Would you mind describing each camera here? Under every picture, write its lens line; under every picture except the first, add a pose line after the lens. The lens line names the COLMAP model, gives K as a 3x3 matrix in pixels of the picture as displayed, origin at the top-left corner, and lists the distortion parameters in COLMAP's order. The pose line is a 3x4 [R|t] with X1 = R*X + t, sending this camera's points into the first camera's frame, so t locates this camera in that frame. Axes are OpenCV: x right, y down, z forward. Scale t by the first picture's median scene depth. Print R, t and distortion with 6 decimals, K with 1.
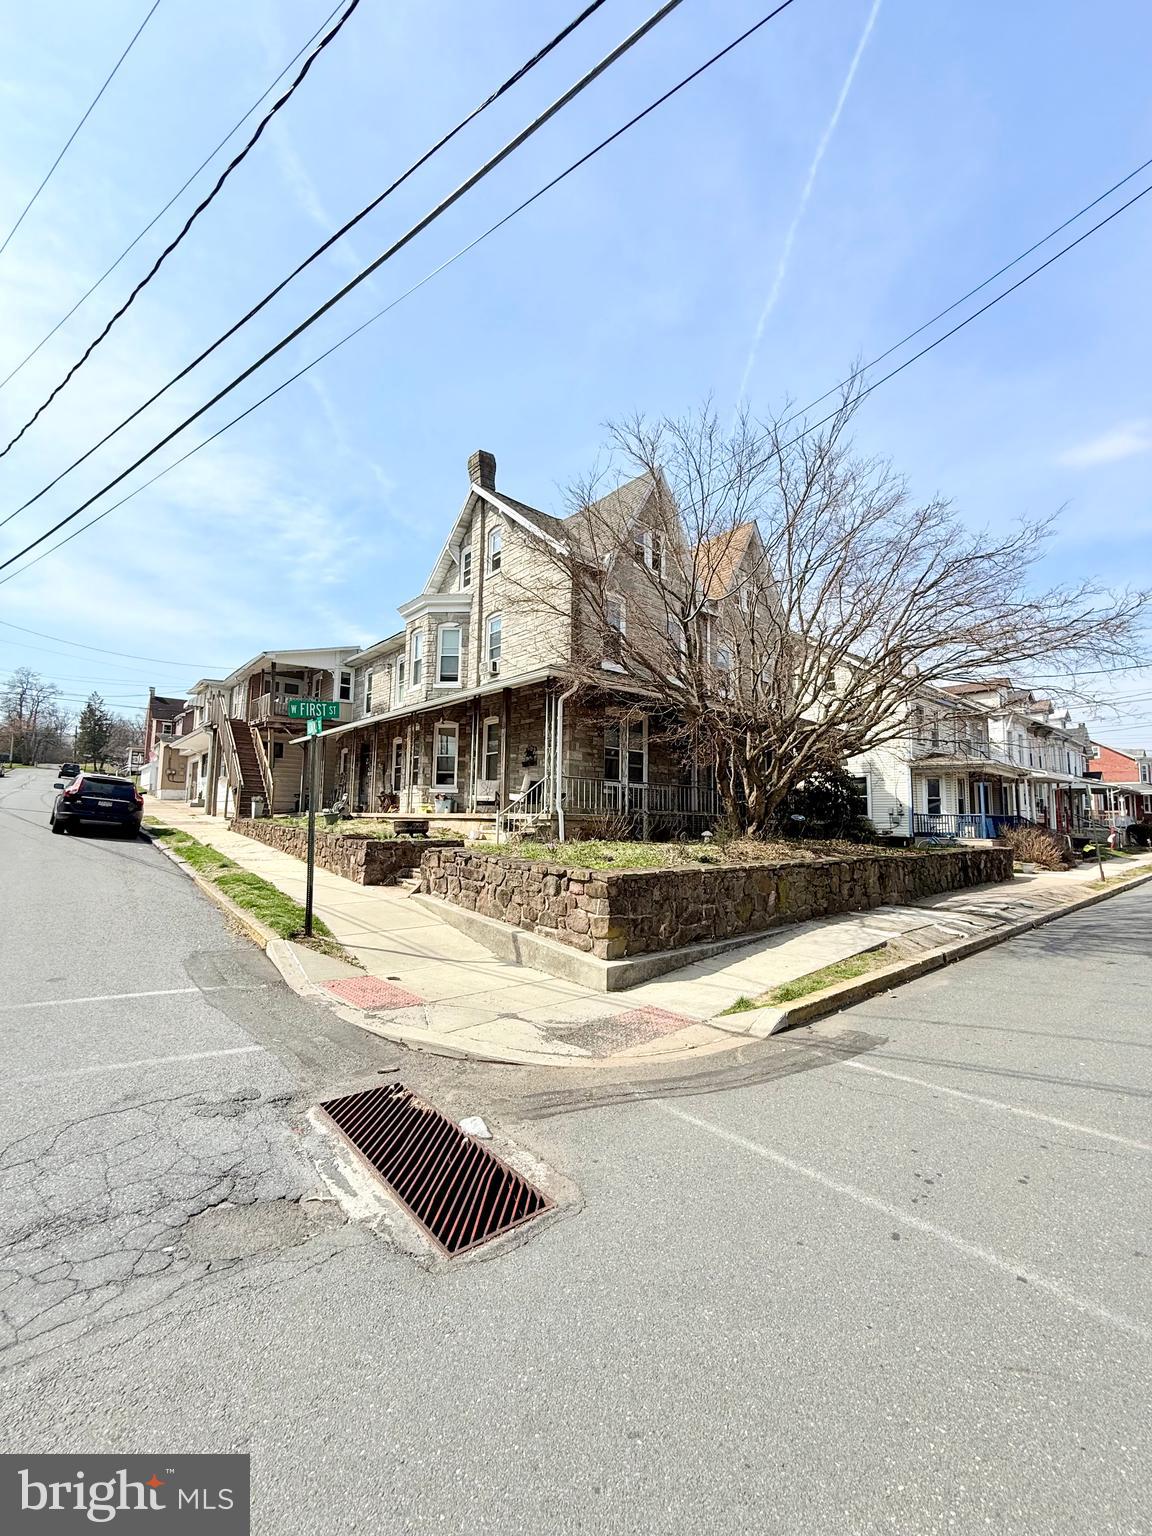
lens RADIAL K [[615.3, 0, 573.9], [0, 615.3, 779.0], [0, 0, 1]] dist [-0.000729, 0.000782]
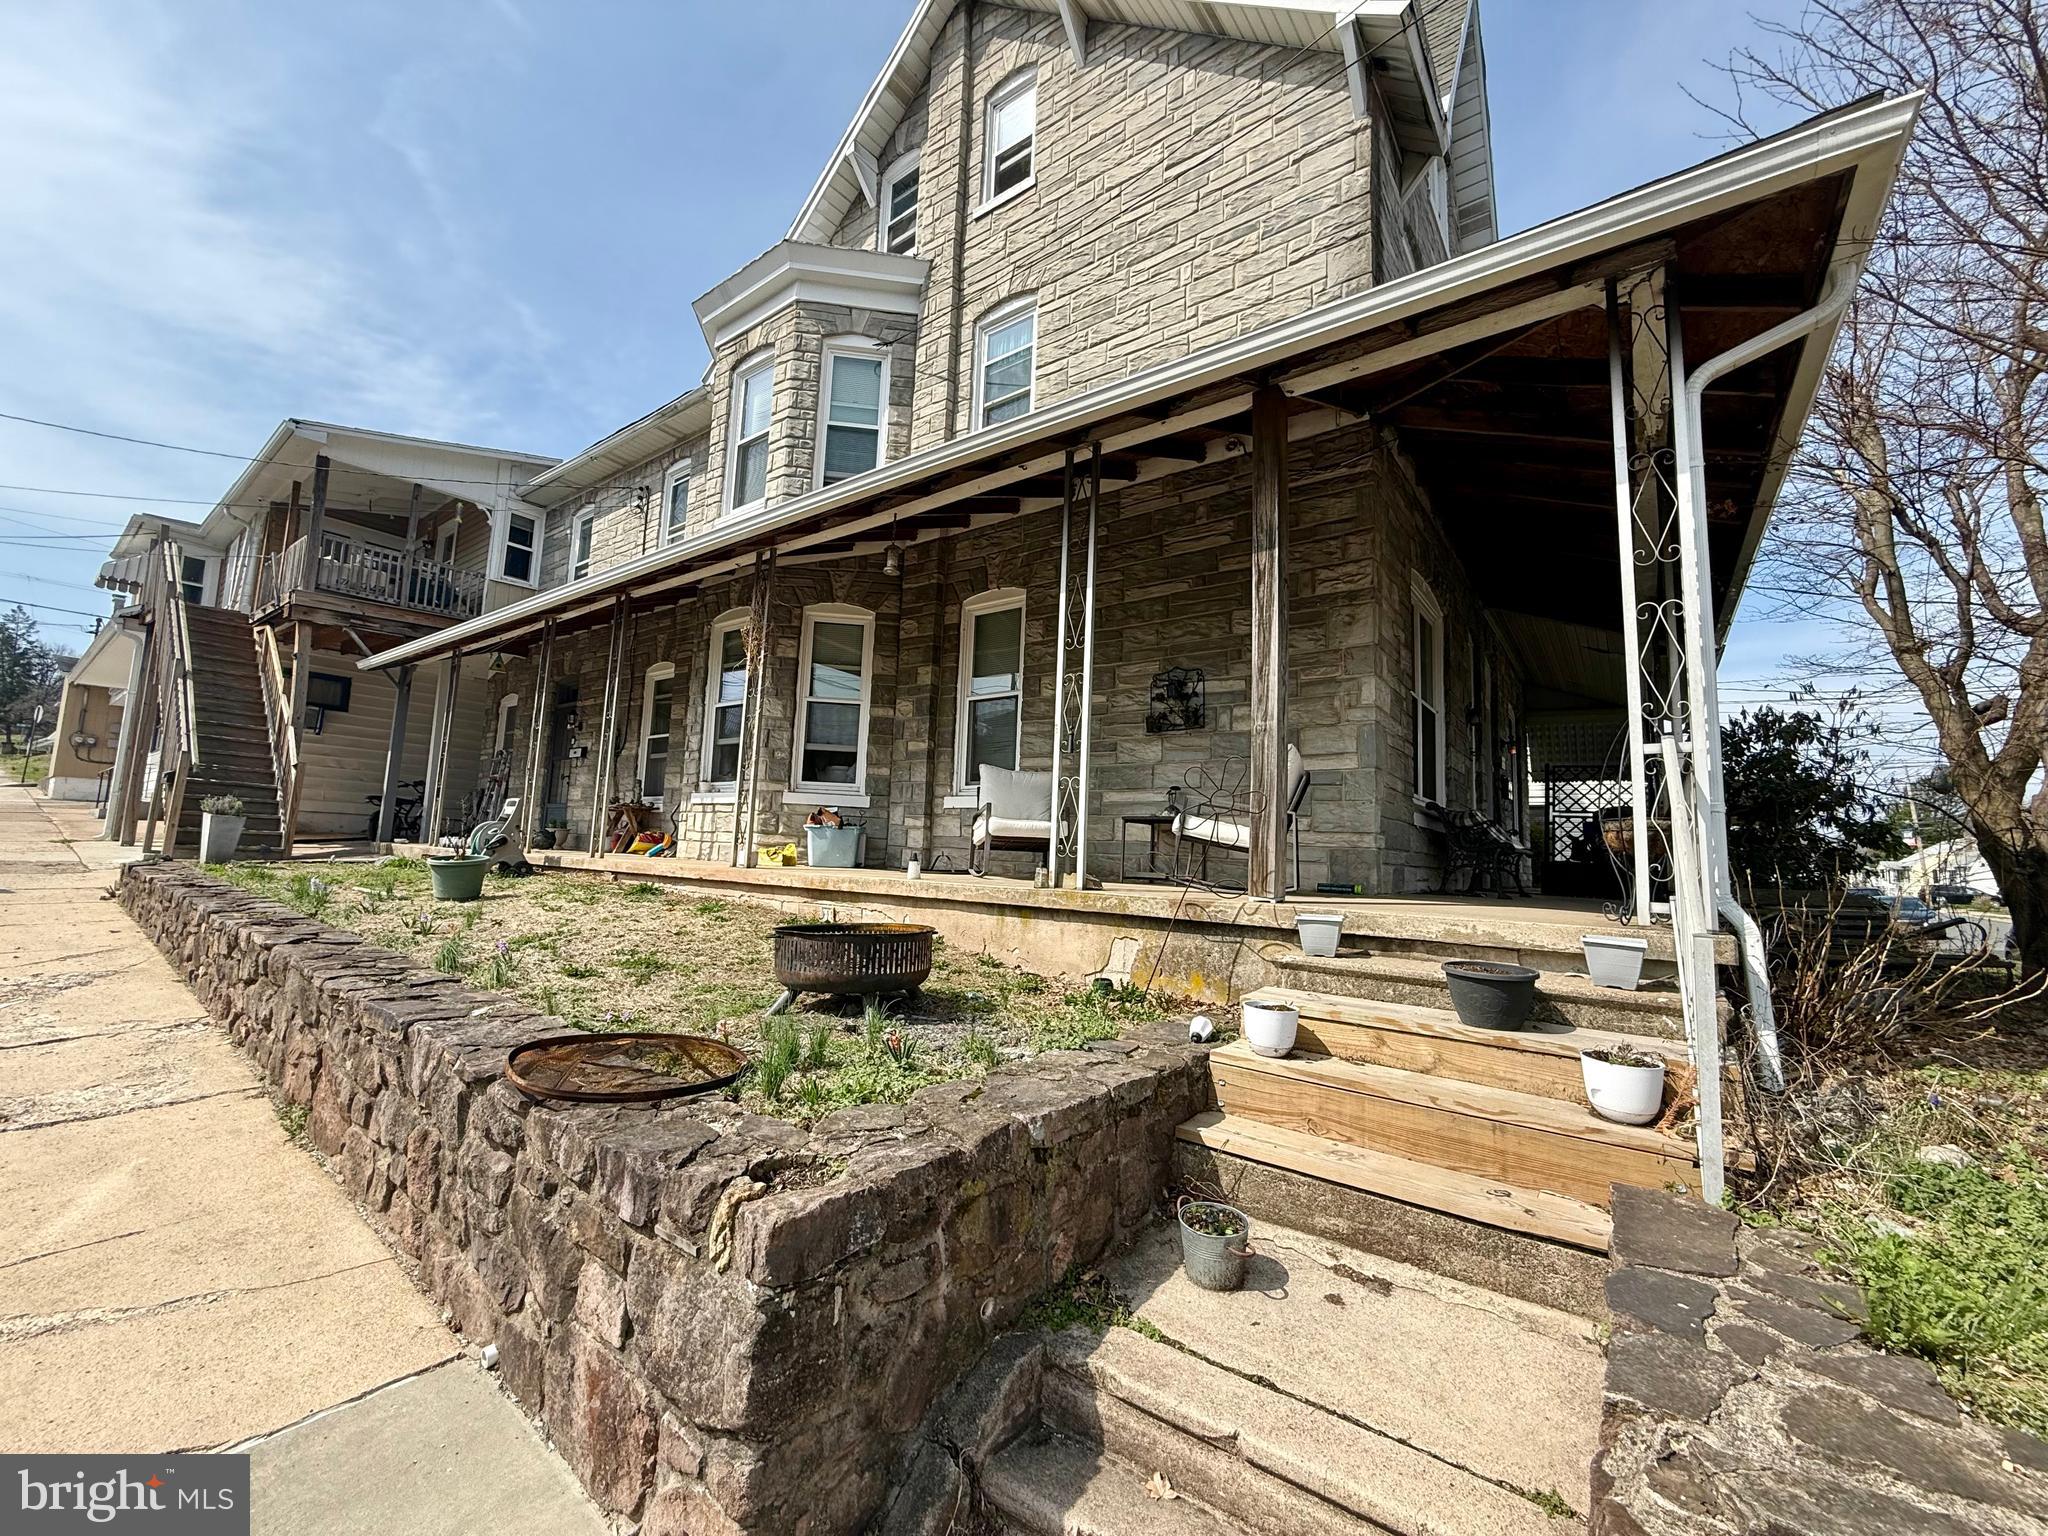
lens RADIAL K [[820.4, 0, 1018.1], [0, 820.4, 776.7], [0, 0, 1]] dist [-0.000729, 0.000782]
pose [[0.977614, 0.042641, 0.206039, -0.354500], [-0.037522, 0.998884, -0.028691, 0.027250], [-0.207033, 0.020318, 0.978123, 0.921191]]
